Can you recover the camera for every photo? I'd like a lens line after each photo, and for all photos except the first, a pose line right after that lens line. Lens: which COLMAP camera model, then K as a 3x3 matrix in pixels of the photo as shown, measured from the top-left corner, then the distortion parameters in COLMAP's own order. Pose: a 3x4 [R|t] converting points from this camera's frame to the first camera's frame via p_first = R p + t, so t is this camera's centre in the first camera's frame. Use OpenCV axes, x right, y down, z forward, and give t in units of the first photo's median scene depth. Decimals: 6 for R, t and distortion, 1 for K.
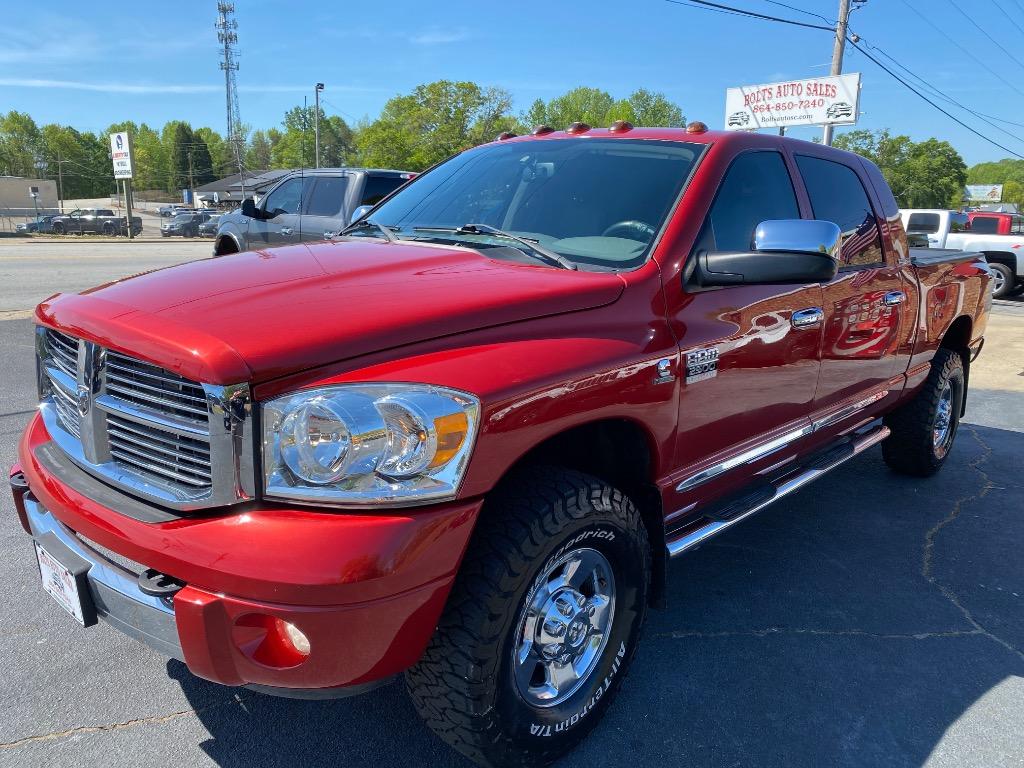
lens RADIAL K [[779.3, 0, 506.7], [0, 779.3, 383.8], [0, 0, 1]] dist [0.011105, -0.009798]
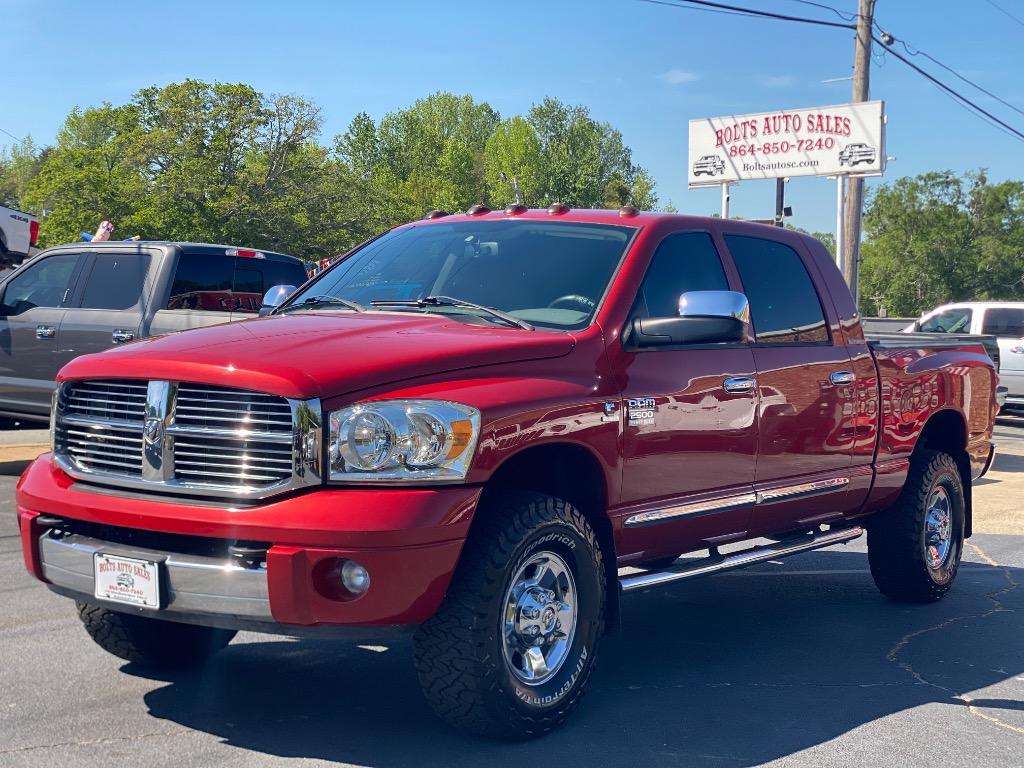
lens RADIAL K [[1524.4, 0, 490.8], [0, 1524.4, 364.6], [0, 0, 1]] dist [0.092880, 0.000000]
pose [[0.992371, -0.008927, 0.122967, -0.038675], [0.031488, 0.982650, -0.182776, 0.048375], [-0.119202, 0.185254, 0.975434, -0.185652]]
